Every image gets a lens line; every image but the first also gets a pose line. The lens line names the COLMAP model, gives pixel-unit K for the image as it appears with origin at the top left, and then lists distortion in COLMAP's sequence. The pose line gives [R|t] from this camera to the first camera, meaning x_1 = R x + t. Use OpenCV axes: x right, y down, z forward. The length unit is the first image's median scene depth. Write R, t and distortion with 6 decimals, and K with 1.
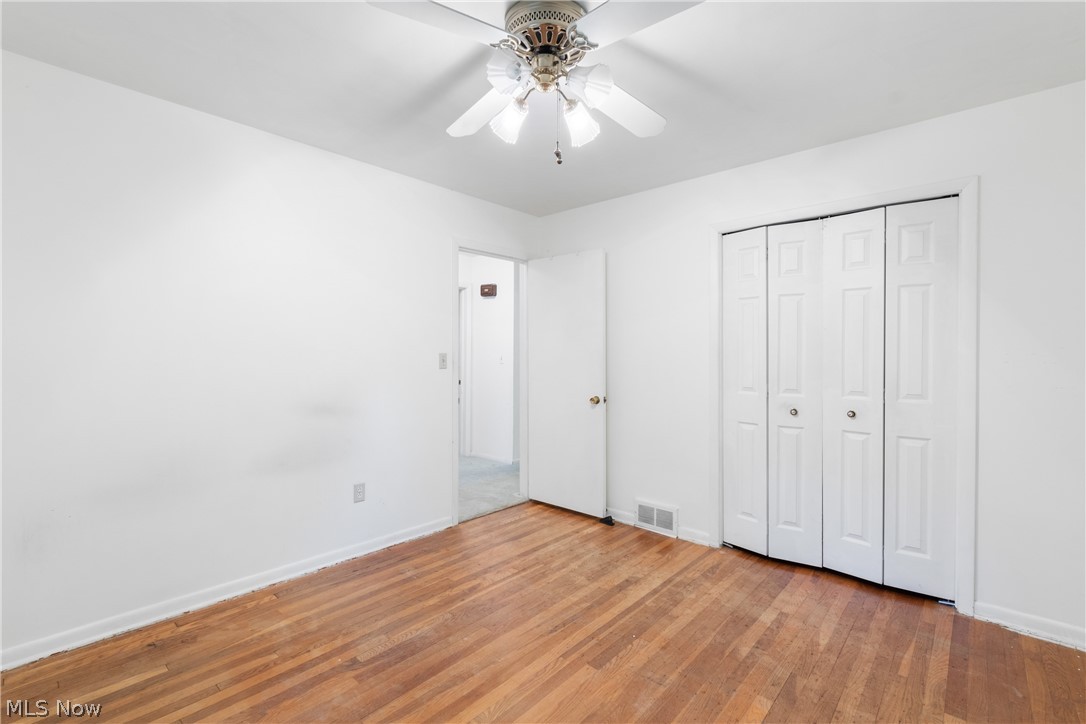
lens RADIAL K [[481.8, 0, 544.5], [0, 481.8, 356.8], [0, 0, 1]] dist [0.002468, -0.001813]
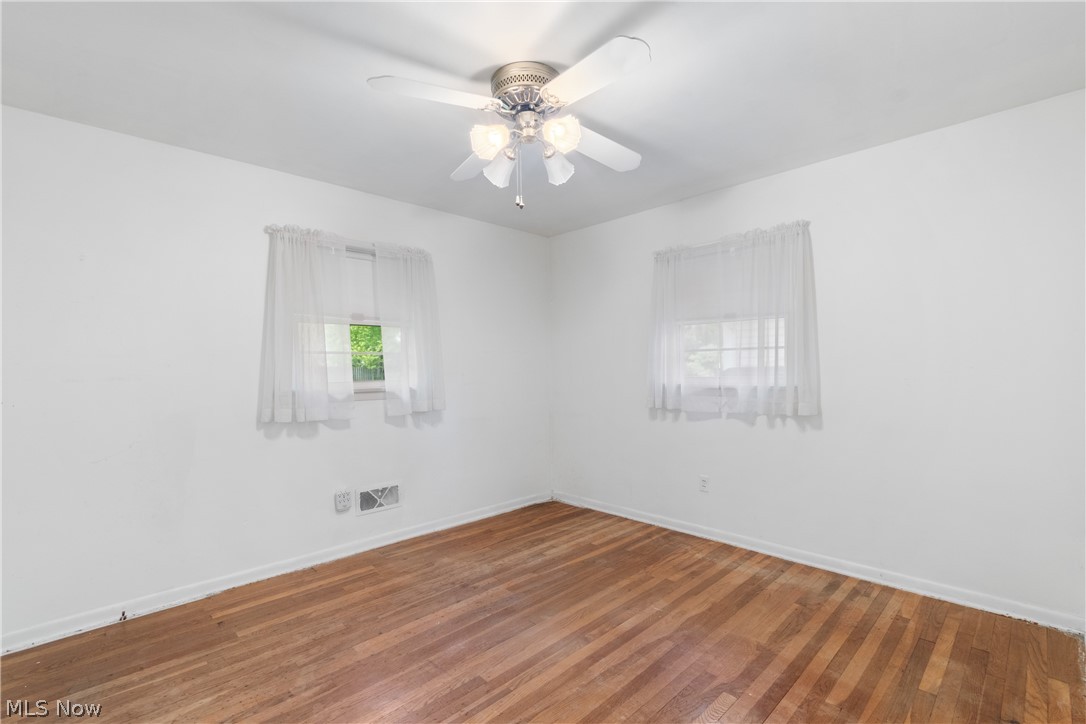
lens RADIAL K [[481.8, 0, 542.9], [0, 481.8, 361.9], [0, 0, 1]] dist [0.002468, -0.001813]
pose [[-0.997125, 0.010249, 0.075082, -0.106789], [0.010050, 0.999945, -0.003032, -0.010129], [-0.075109, -0.002269, -0.997173, 2.006105]]
